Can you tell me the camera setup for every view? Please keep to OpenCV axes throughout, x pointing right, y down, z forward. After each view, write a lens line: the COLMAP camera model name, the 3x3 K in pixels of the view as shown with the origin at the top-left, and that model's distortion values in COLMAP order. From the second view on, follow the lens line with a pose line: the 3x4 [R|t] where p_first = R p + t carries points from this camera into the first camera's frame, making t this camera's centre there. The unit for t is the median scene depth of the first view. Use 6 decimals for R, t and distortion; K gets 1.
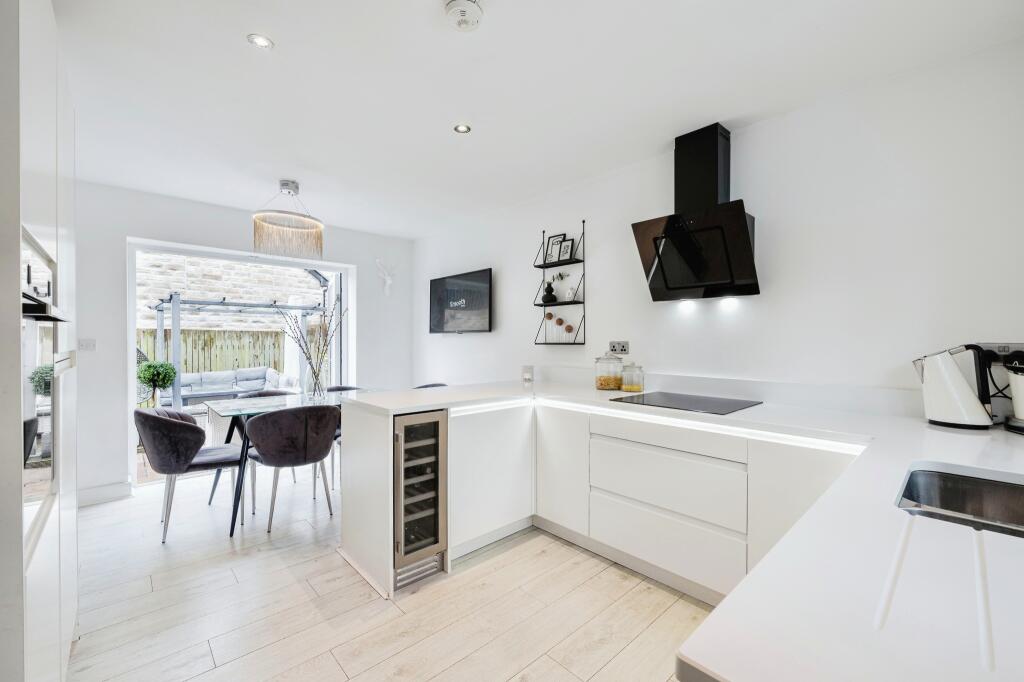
lens RADIAL K [[425.6, 0, 512.0], [0, 425.6, 341.0], [0, 0, 1]] dist [0.001132, 0.000101]
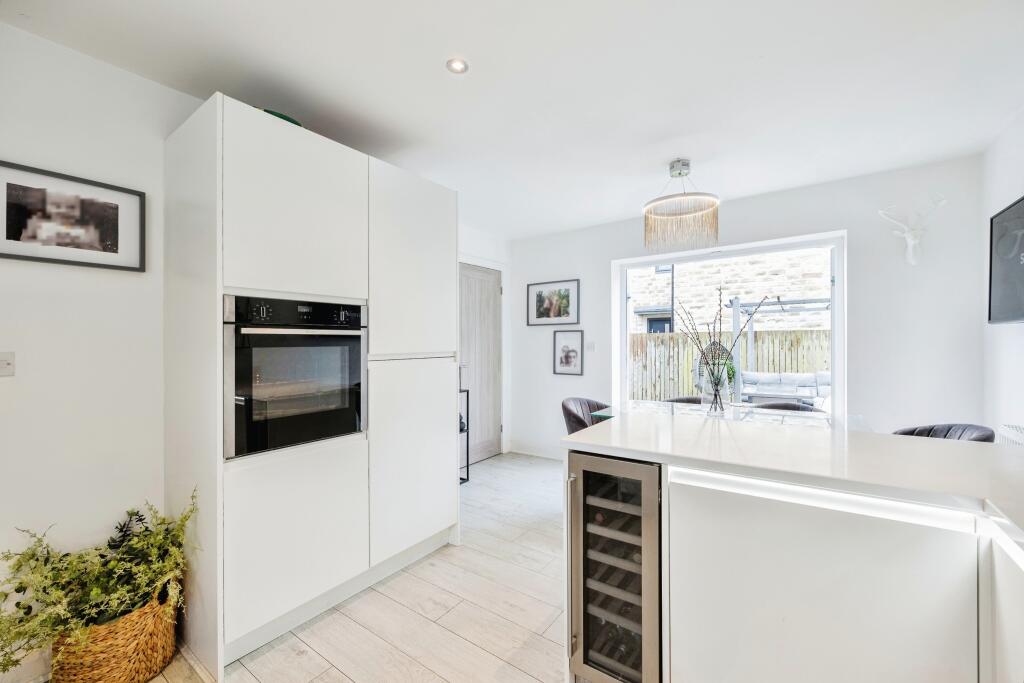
lens RADIAL K [[407.7, 0, 512.0], [0, 407.7, 341.5], [0, 0, 1]] dist [0.000407, 0.000019]
pose [[0.197538, -0.007463, -0.980267, 0.239764], [0.009095, 0.999942, -0.005780, -0.001765], [0.980253, -0.007773, 0.197595, 0.499645]]
